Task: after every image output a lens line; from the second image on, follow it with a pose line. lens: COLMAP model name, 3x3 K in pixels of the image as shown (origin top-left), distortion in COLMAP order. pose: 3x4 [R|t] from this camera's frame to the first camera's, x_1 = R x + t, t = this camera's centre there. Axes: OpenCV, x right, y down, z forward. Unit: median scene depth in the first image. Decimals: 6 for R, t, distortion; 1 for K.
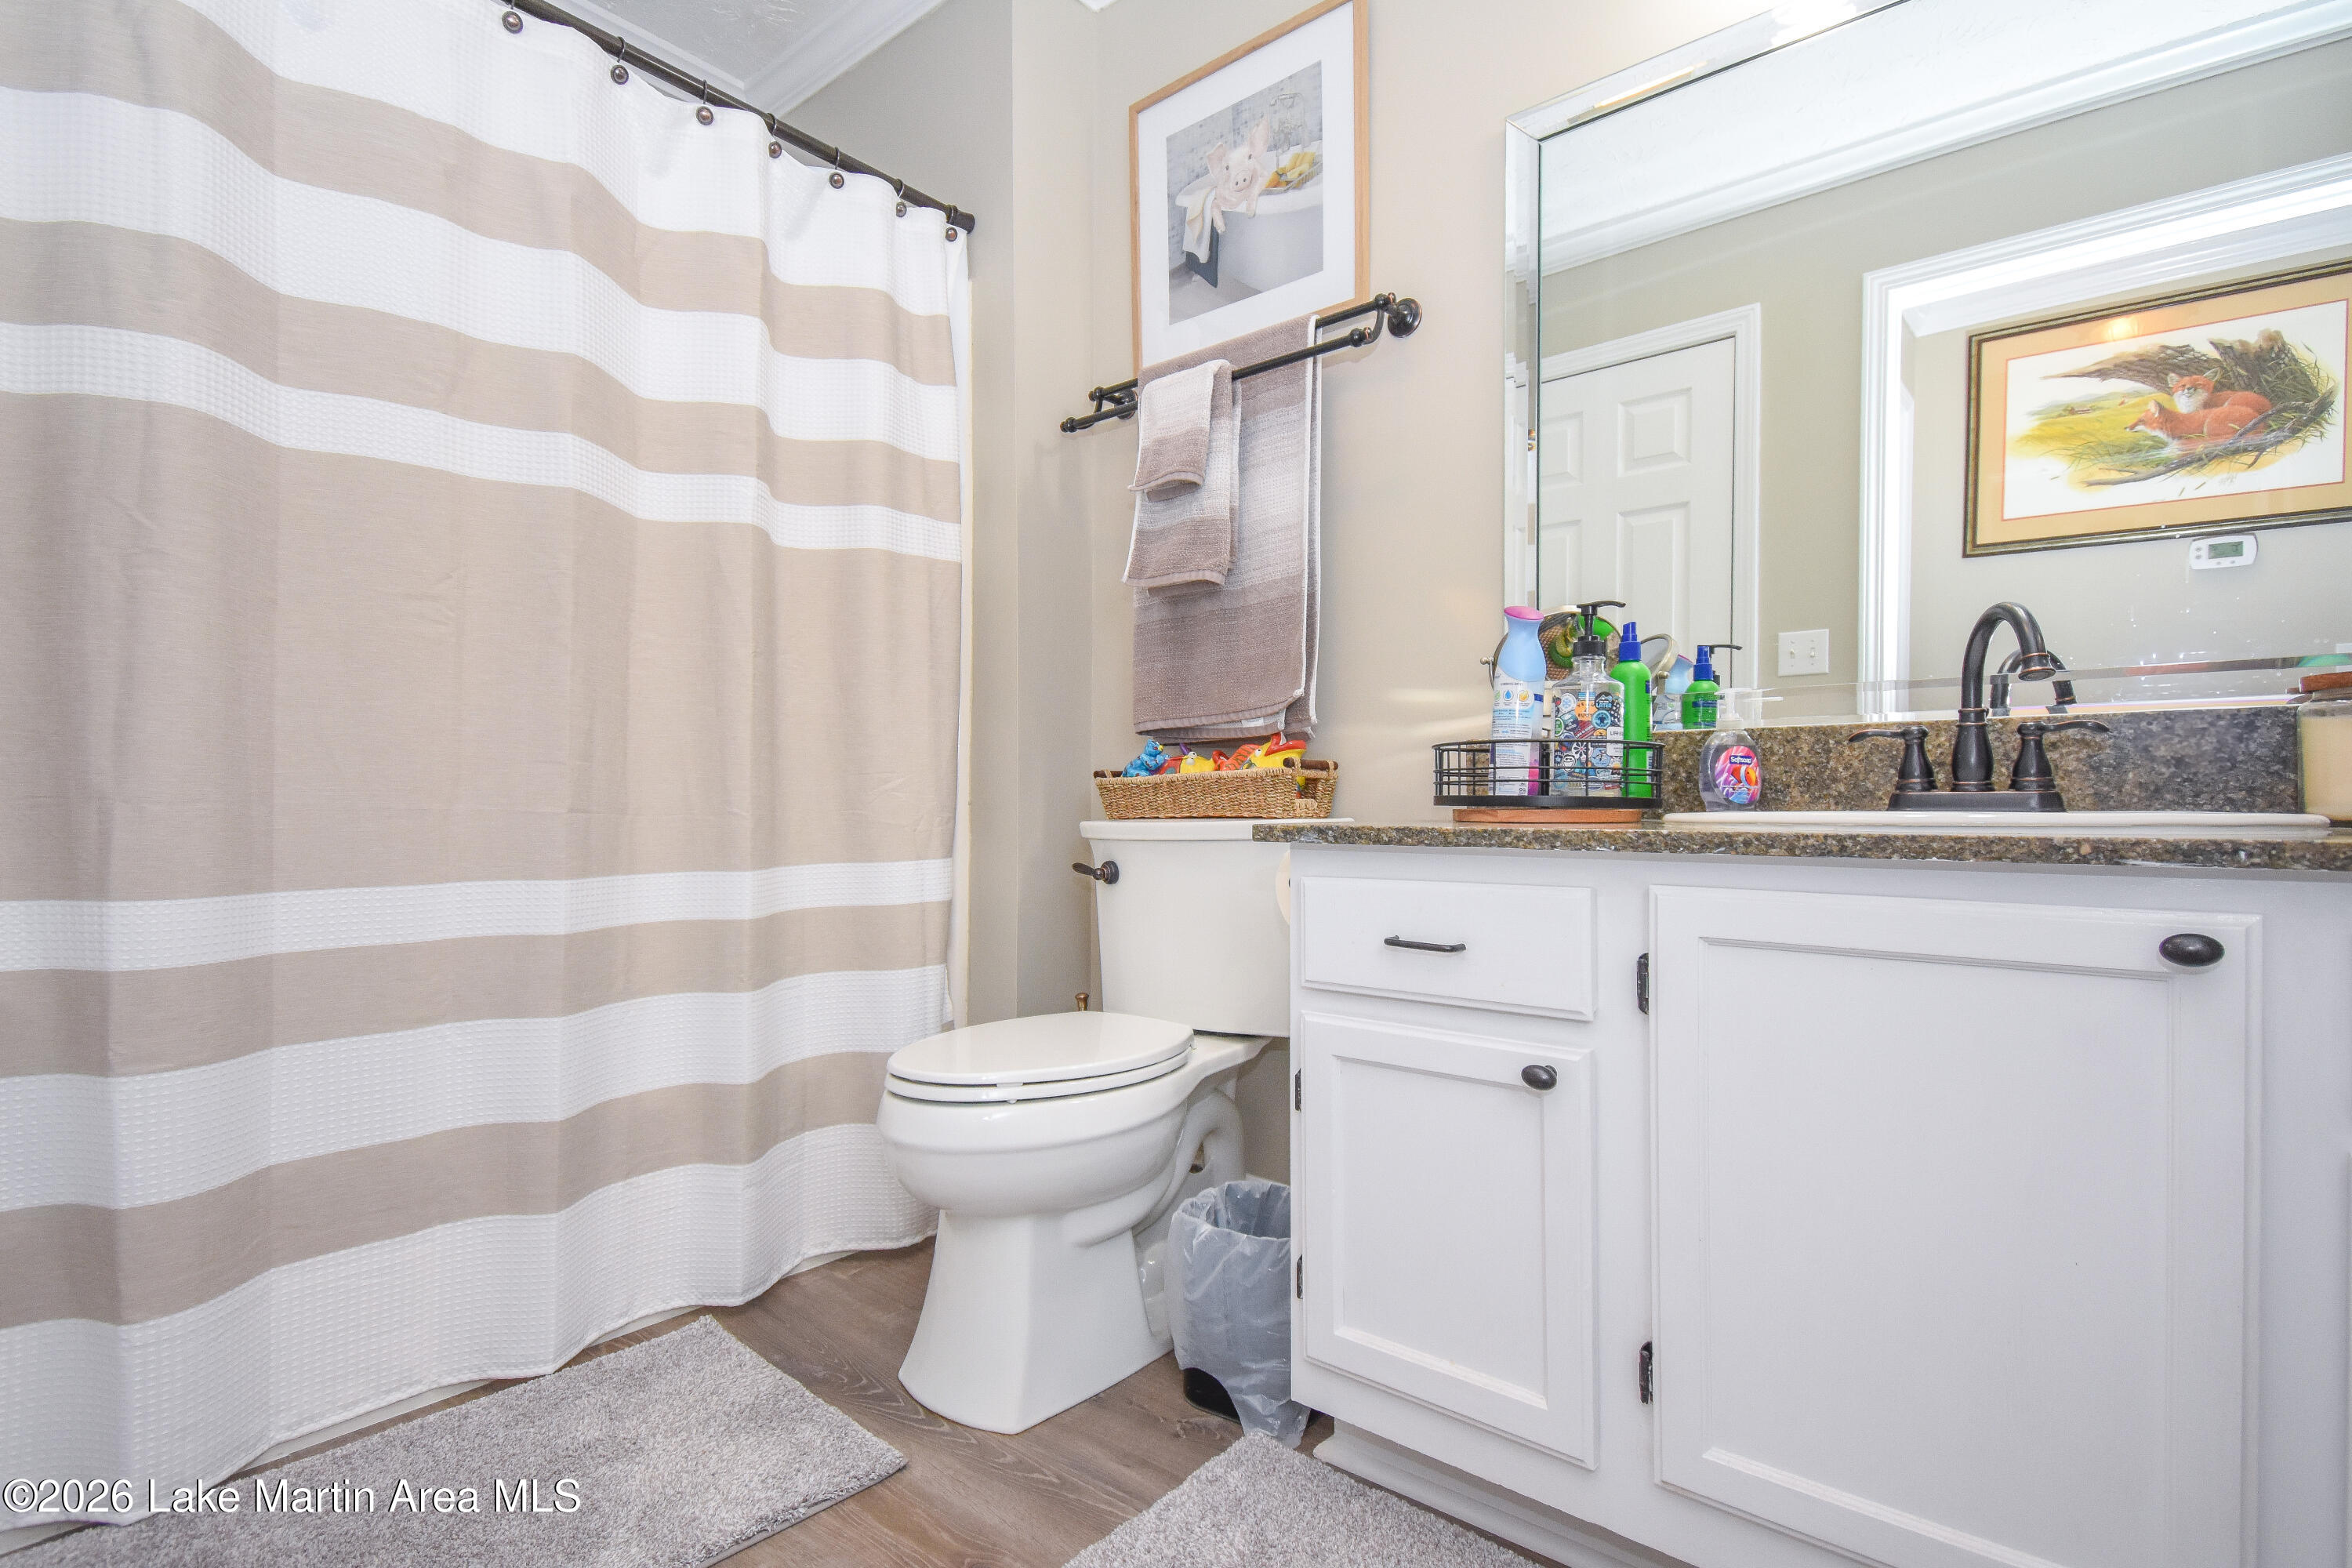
lens RADIAL K [[1148.9, 0, 1176.0], [0, 1148.9, 784.0], [0, 0, 1]] dist [0.022531, 0.000121]
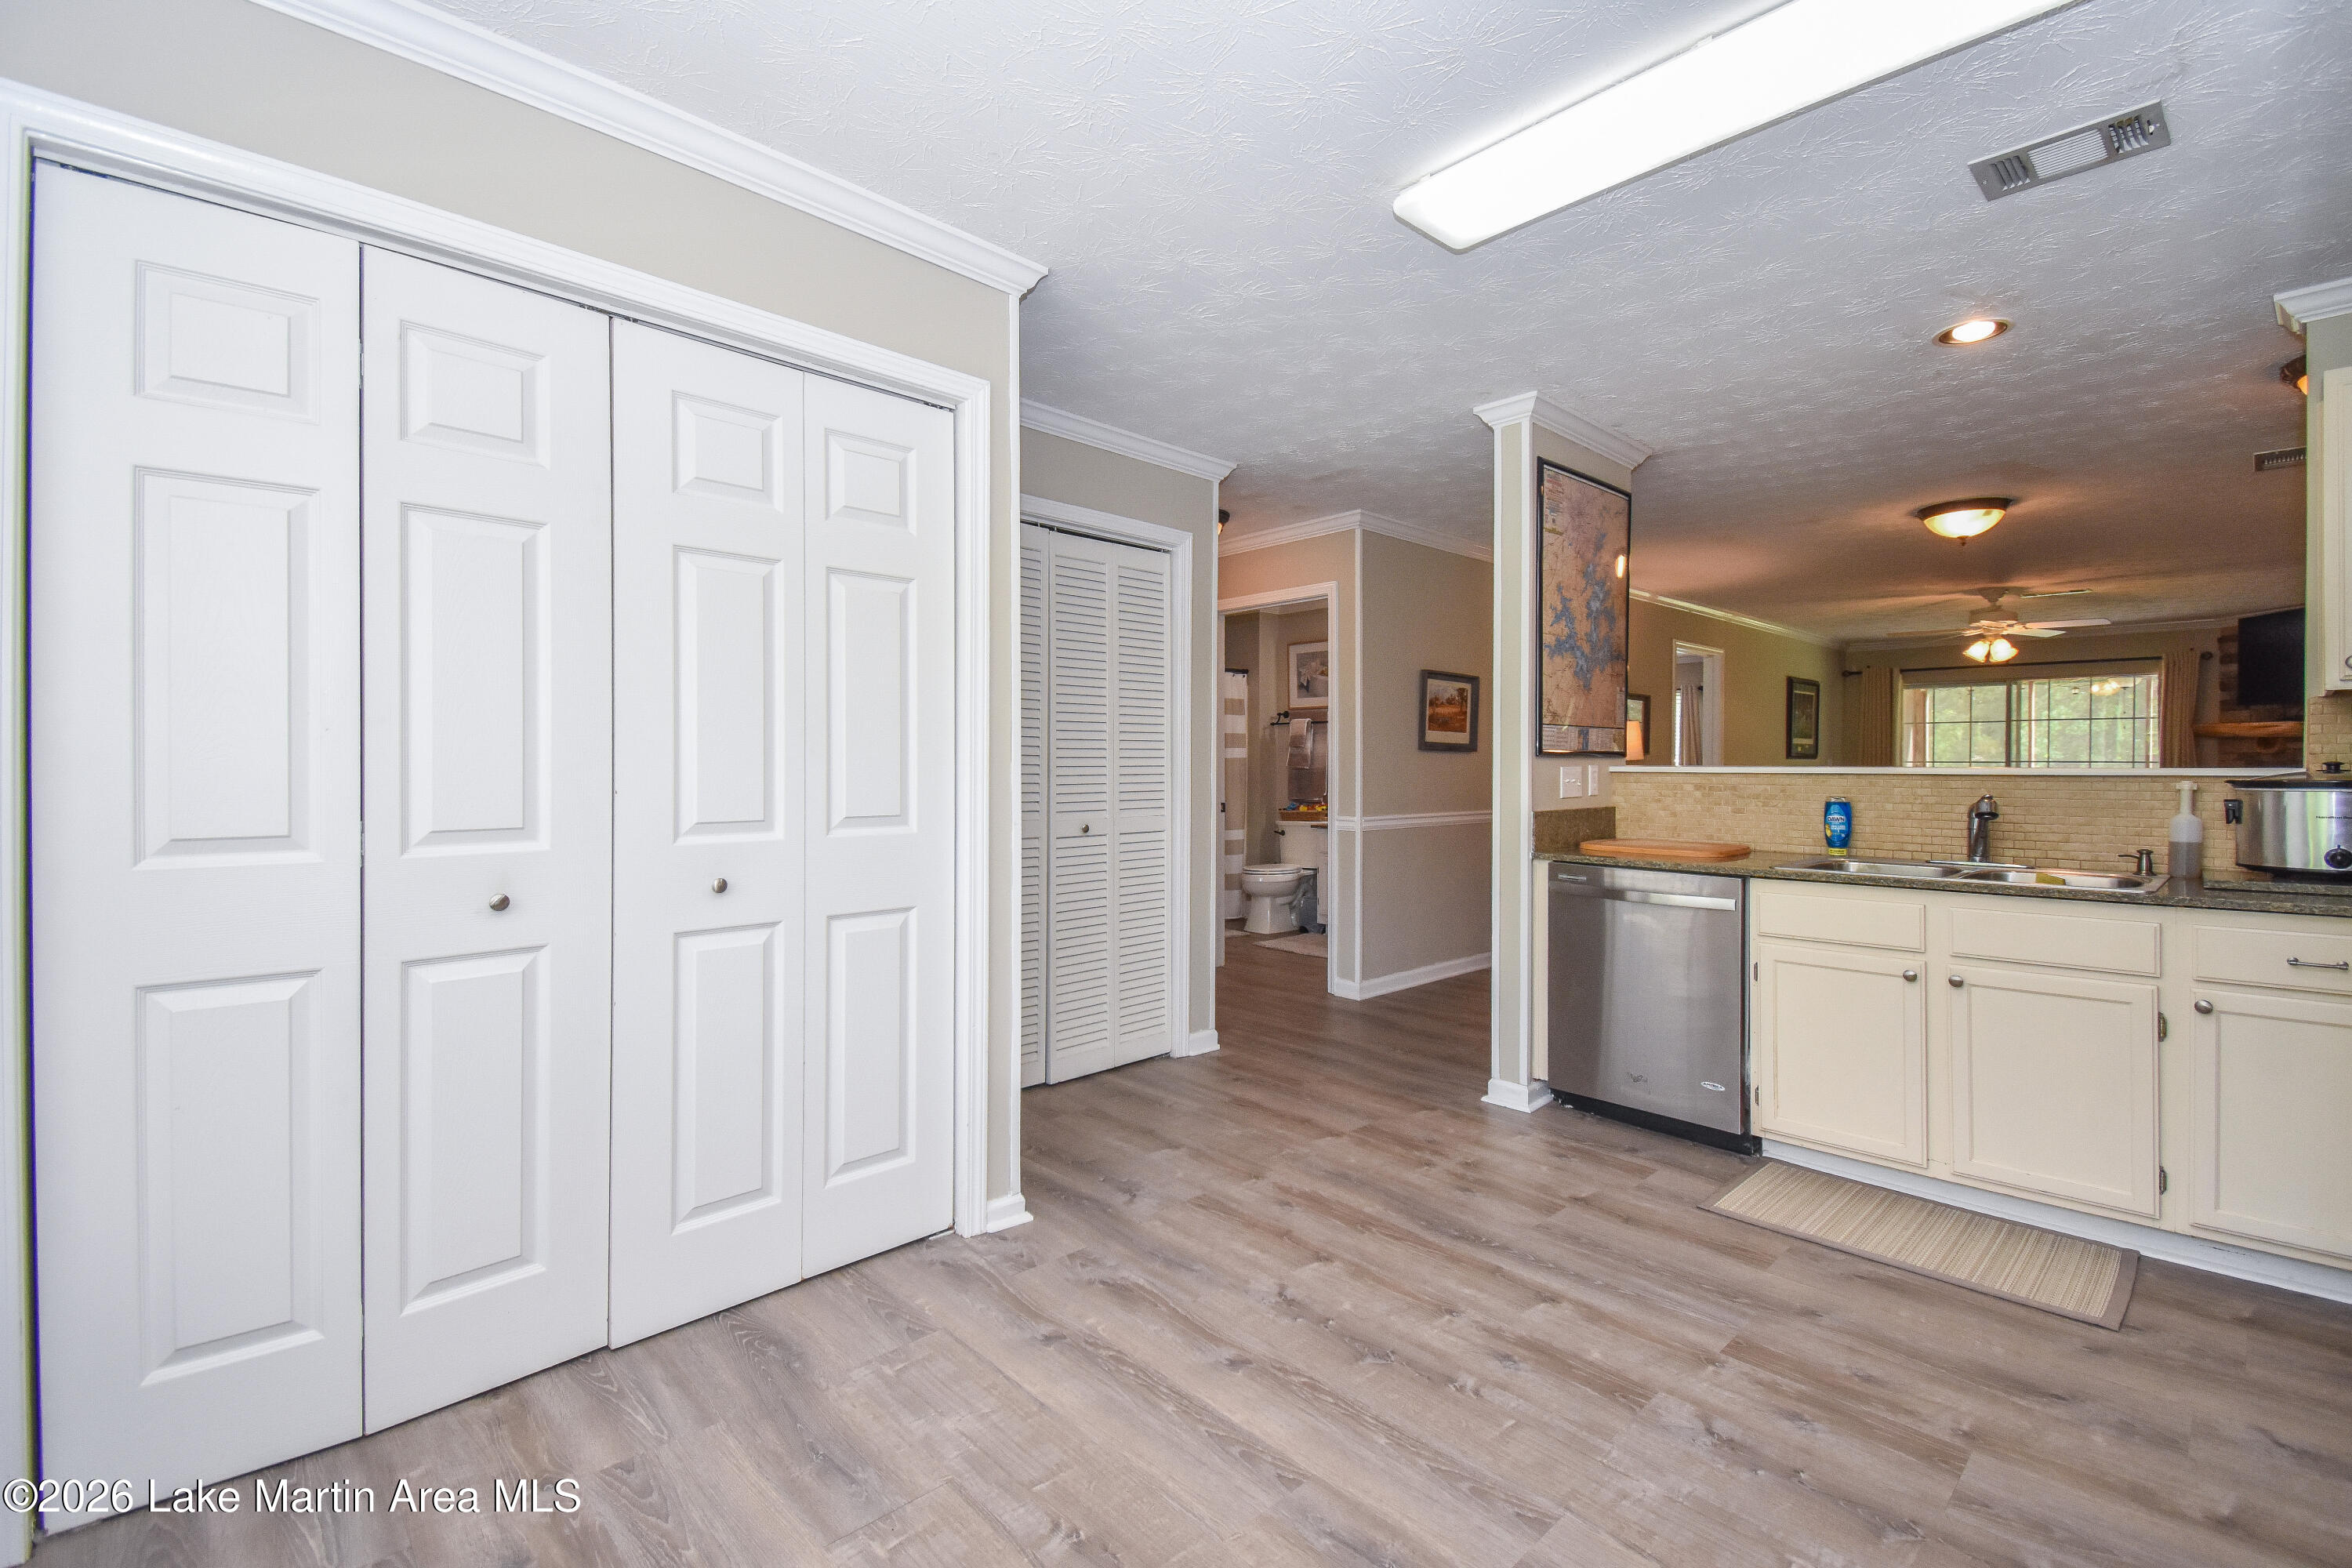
lens RADIAL K [[1030.9, 0, 1195.5], [0, 1030.9, 773.2], [0, 0, 1]] dist [0.047393, -0.026712]
pose [[0.994211, 0.002705, -0.107415, 0.031503], [-0.001271, 0.999909, 0.013421, -0.200070], [0.107442, -0.013207, 0.994124, -2.883040]]
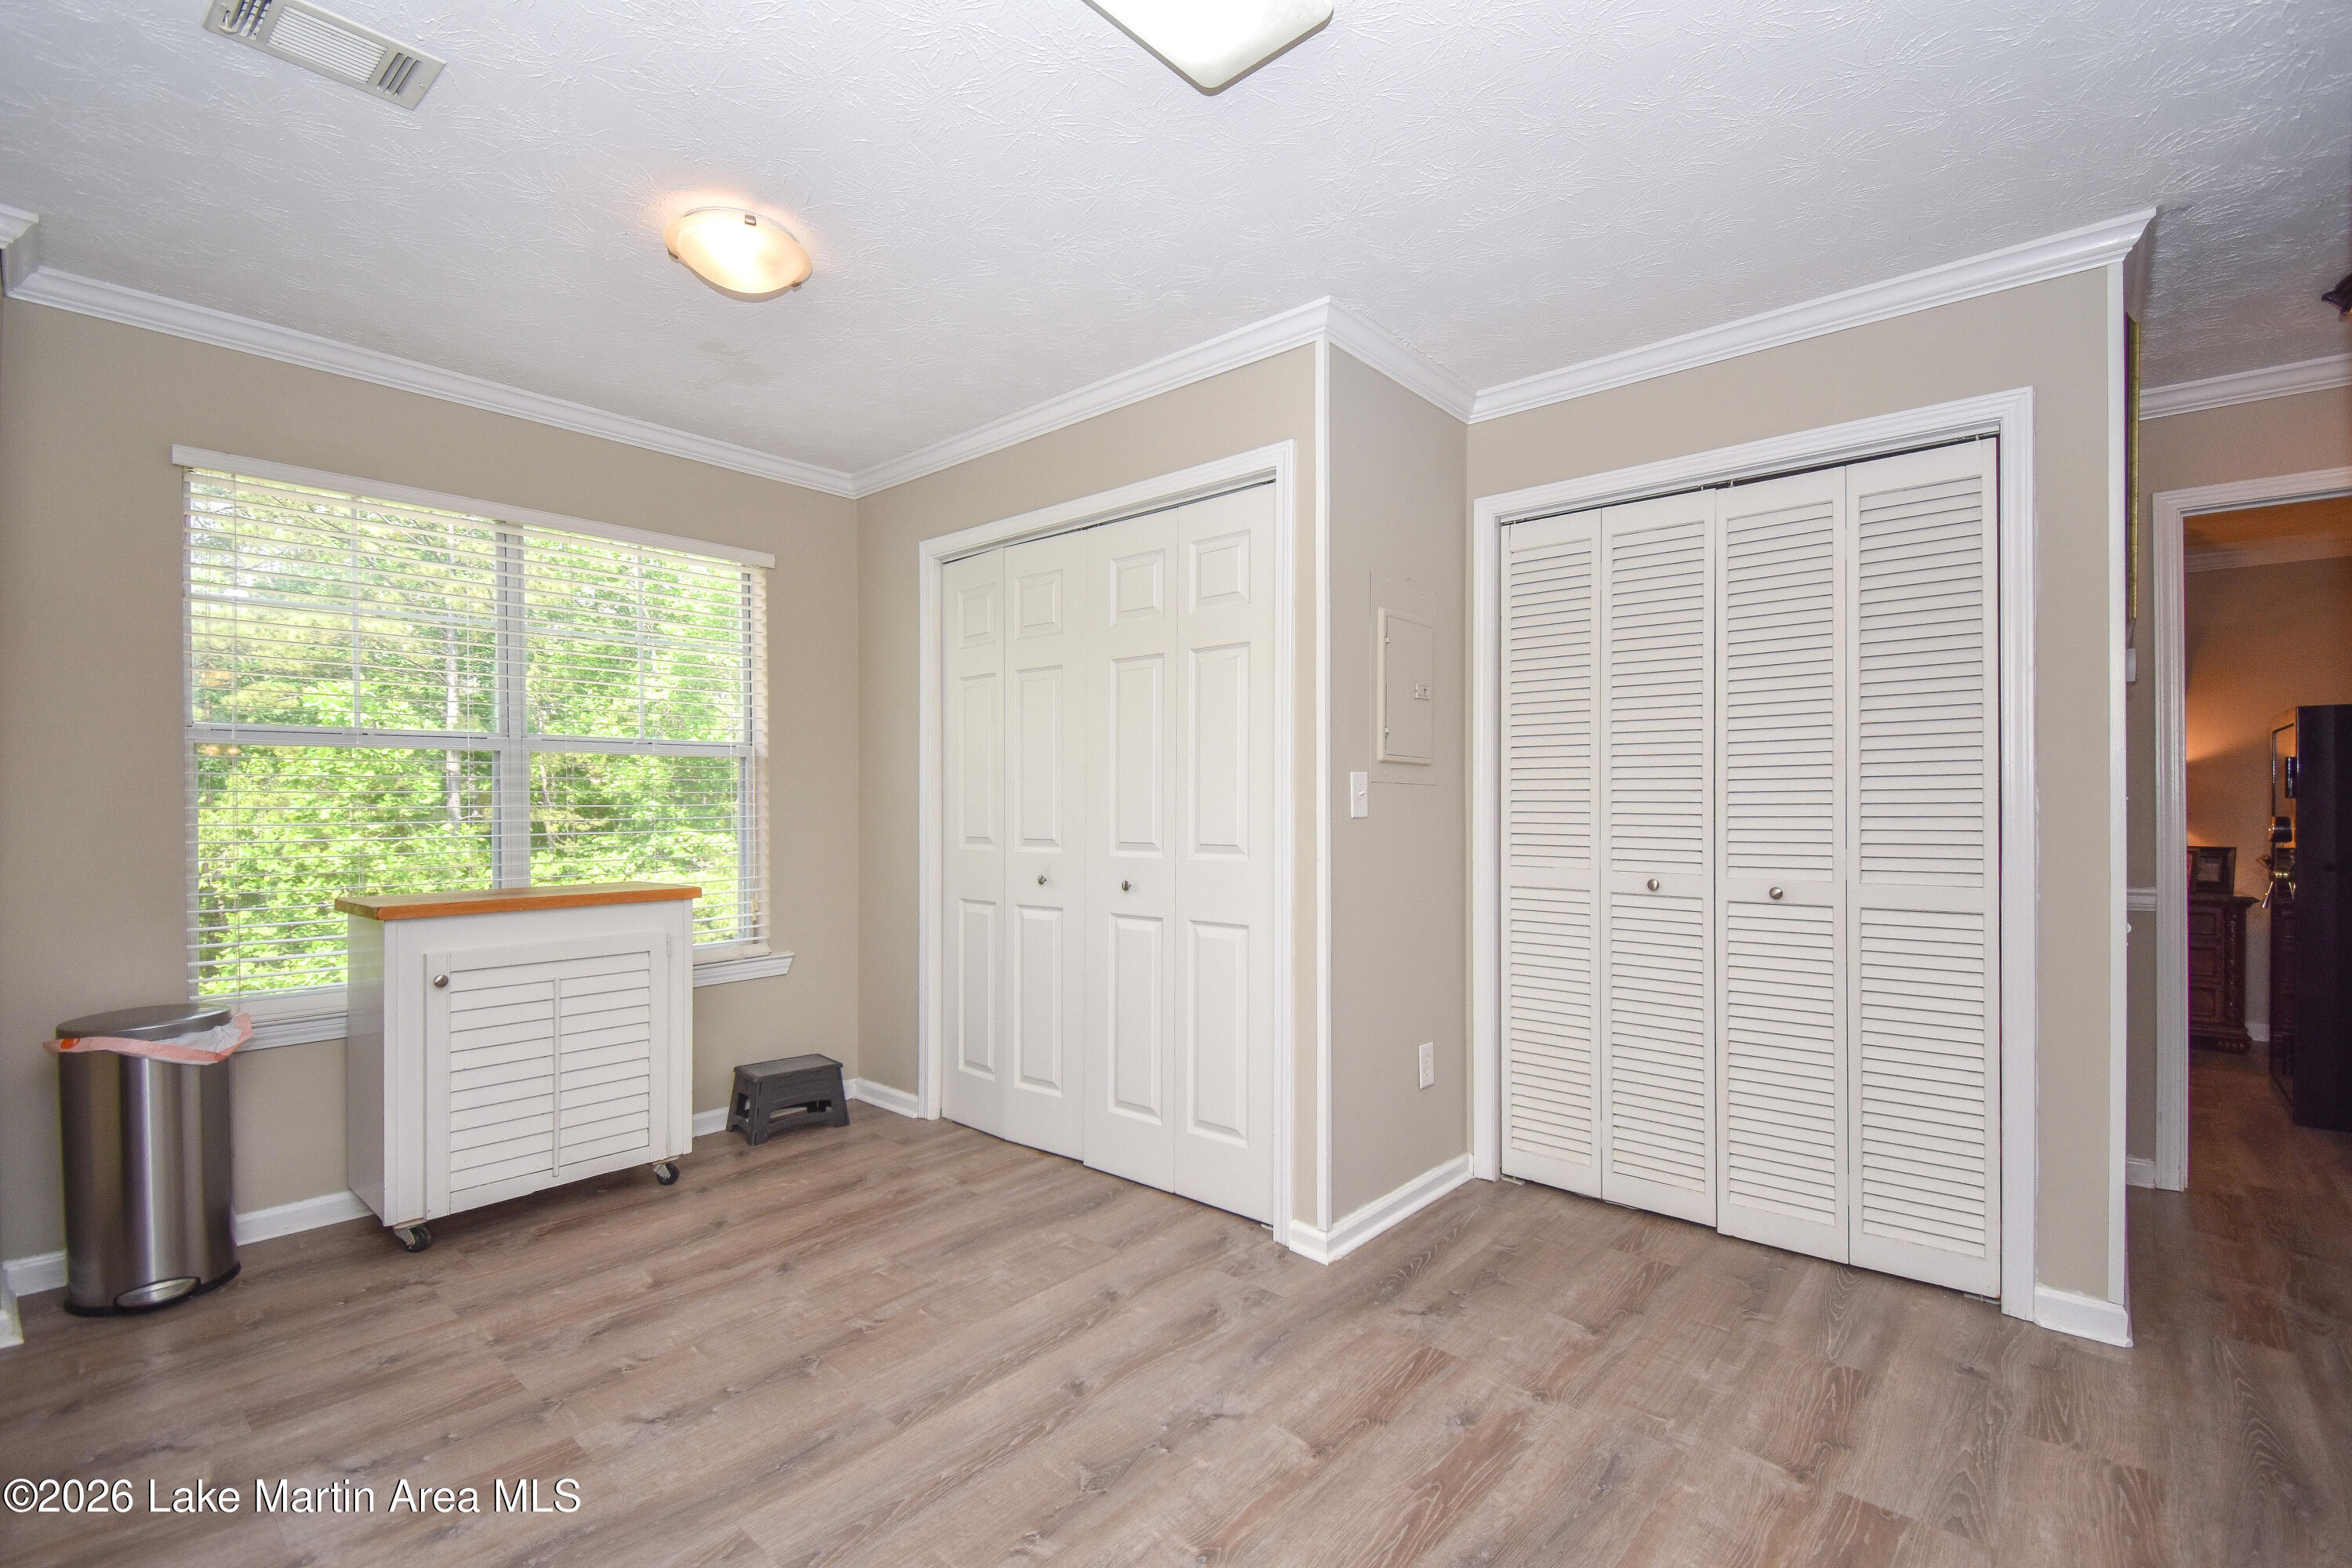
lens RADIAL K [[1045.5, 0, 1182.2], [0, 1045.5, 804.2], [0, 0, 1]] dist [0.001089, -0.000232]
pose [[-0.025677, -0.006407, -0.999650, 1.011713], [0.004125, 0.999970, -0.006515, -0.180507], [0.999662, -0.004291, -0.025650, -1.724845]]
